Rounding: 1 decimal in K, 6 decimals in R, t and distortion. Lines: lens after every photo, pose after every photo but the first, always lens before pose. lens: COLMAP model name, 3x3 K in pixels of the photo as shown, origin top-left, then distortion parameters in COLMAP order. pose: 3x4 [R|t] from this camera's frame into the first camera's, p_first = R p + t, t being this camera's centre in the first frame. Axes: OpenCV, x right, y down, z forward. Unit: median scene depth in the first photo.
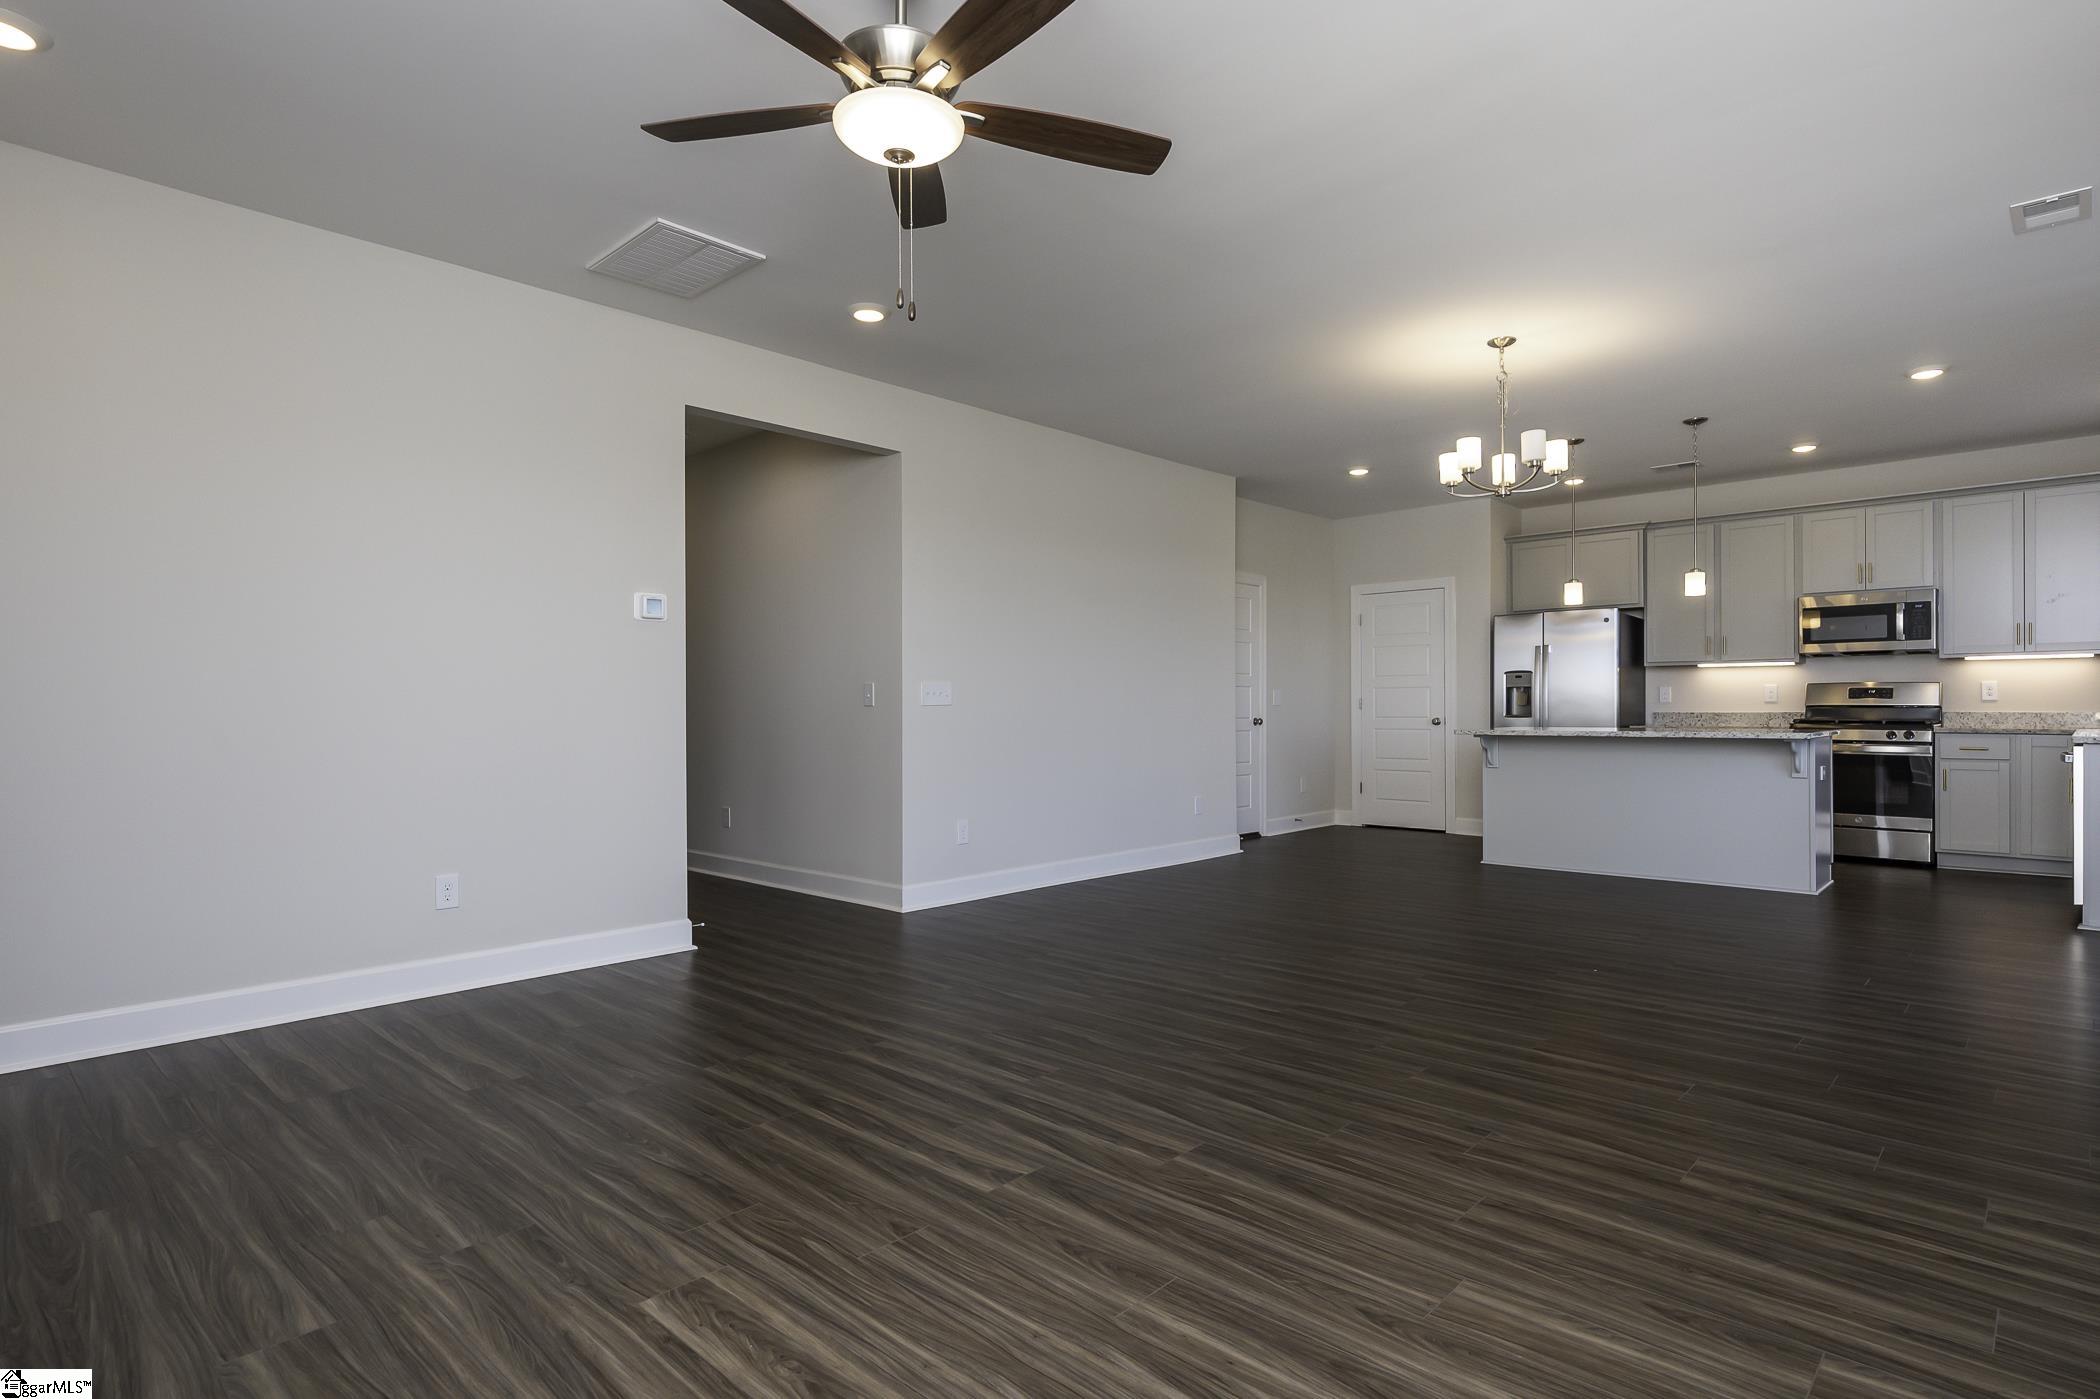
lens RADIAL K [[1051.3, 0, 1067.9], [0, 1051.3, 698.2], [0, 0, 1]] dist [0.023834, -0.000343]
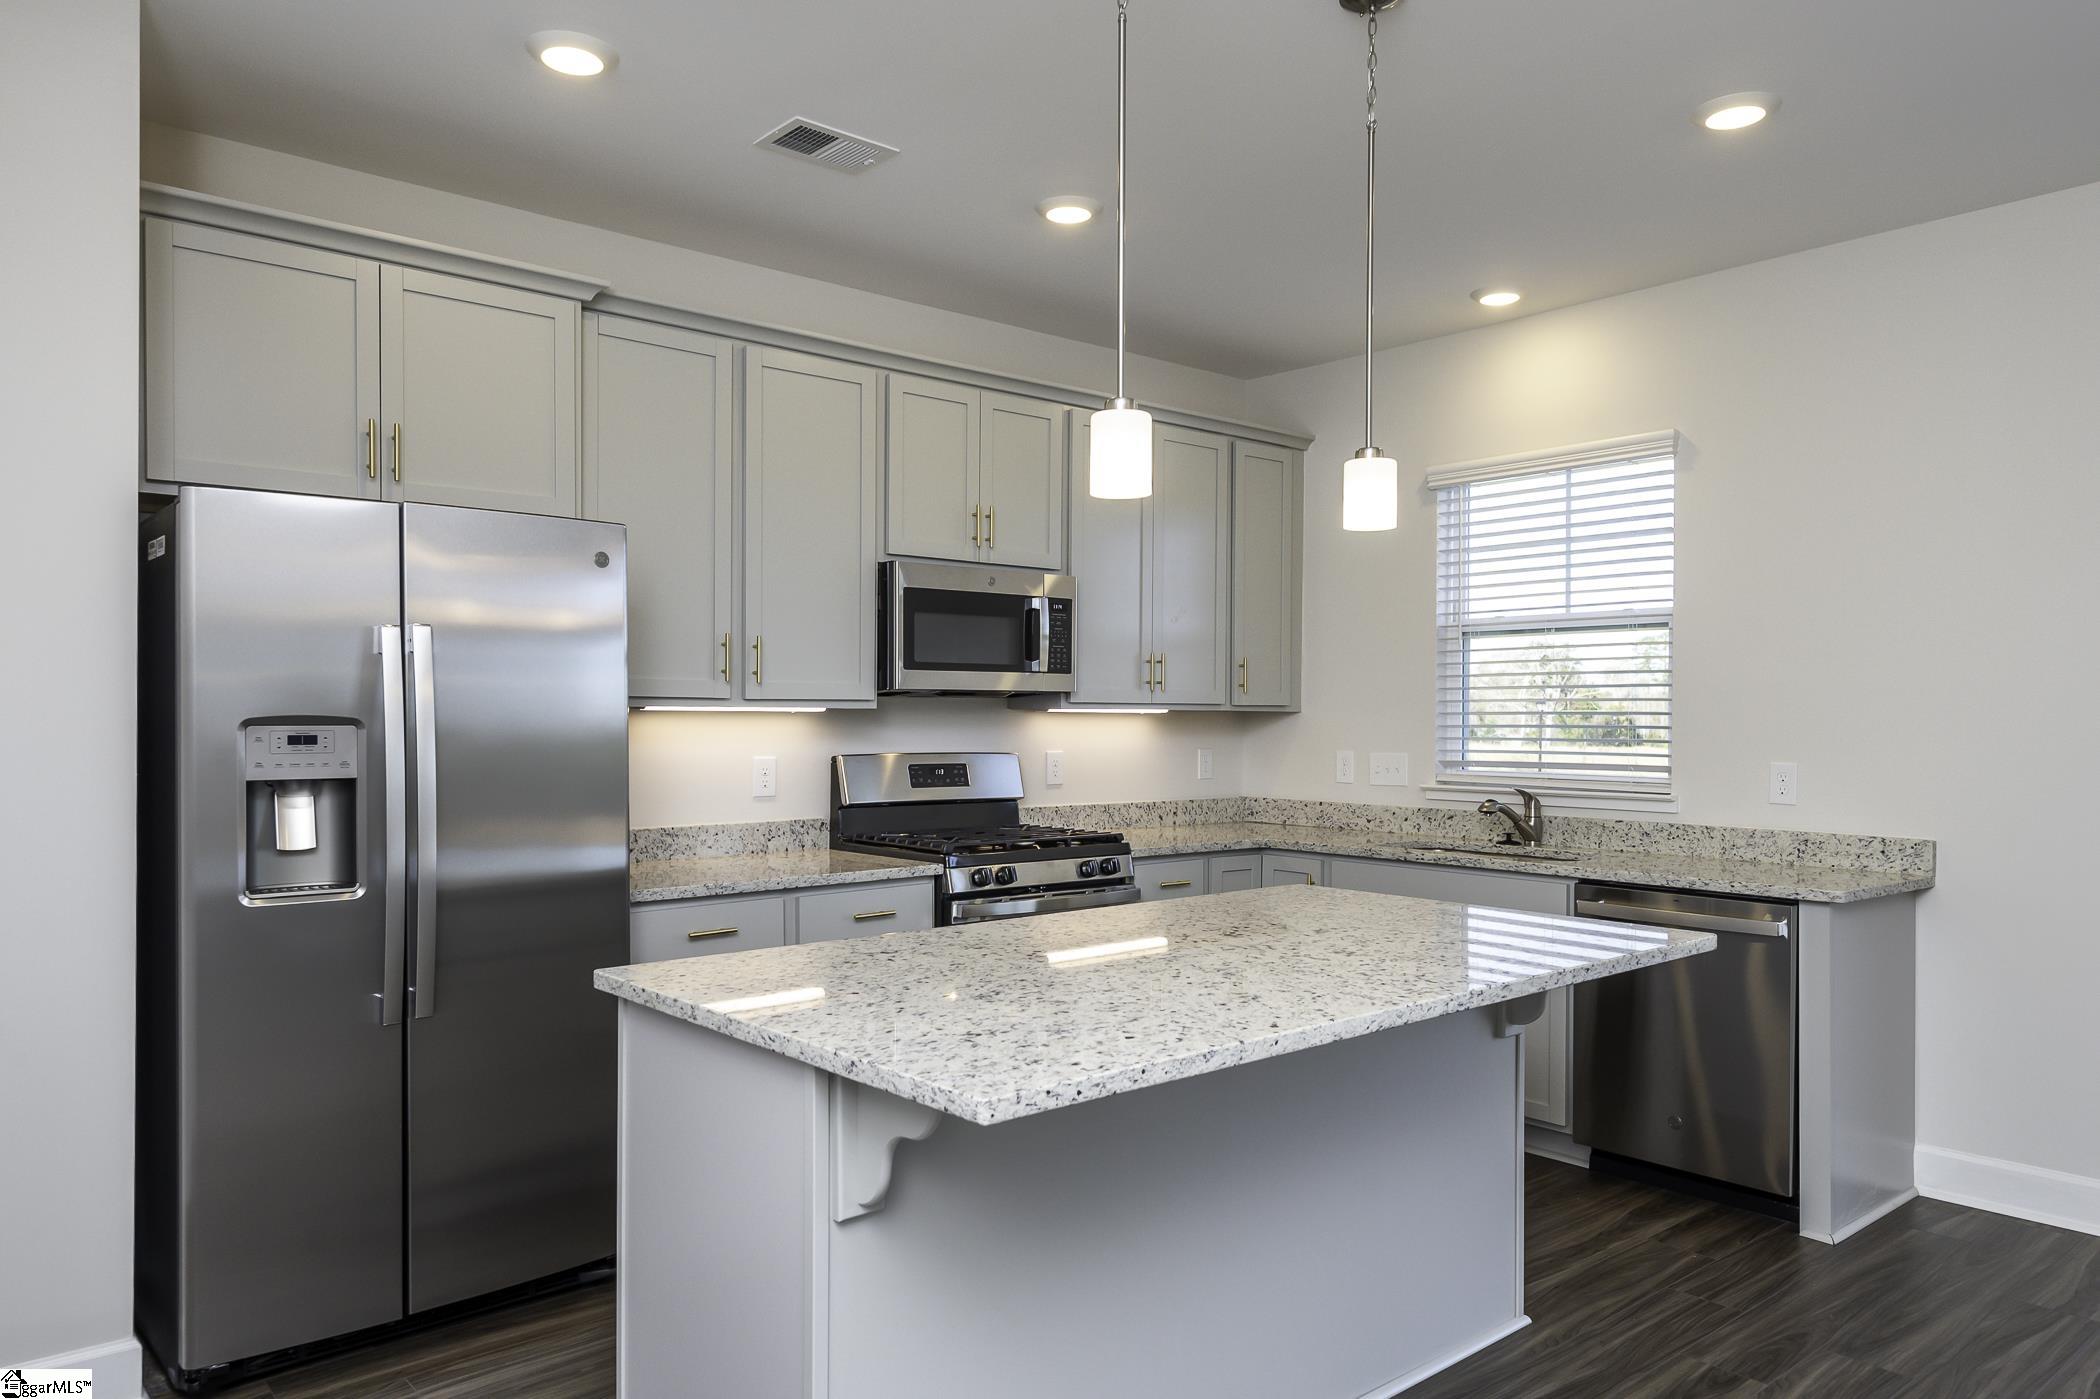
lens RADIAL K [[1401.3, 0, 1051.7], [0, 1401.3, 712.3], [0, 0, 1]] dist [0.016683, -0.002761]
pose [[0.111167, 0.005436, 0.993787, 0.128182], [-0.014324, 0.999890, -0.003867, -0.032728], [-0.993698, -0.013805, 0.111233, 0.906029]]
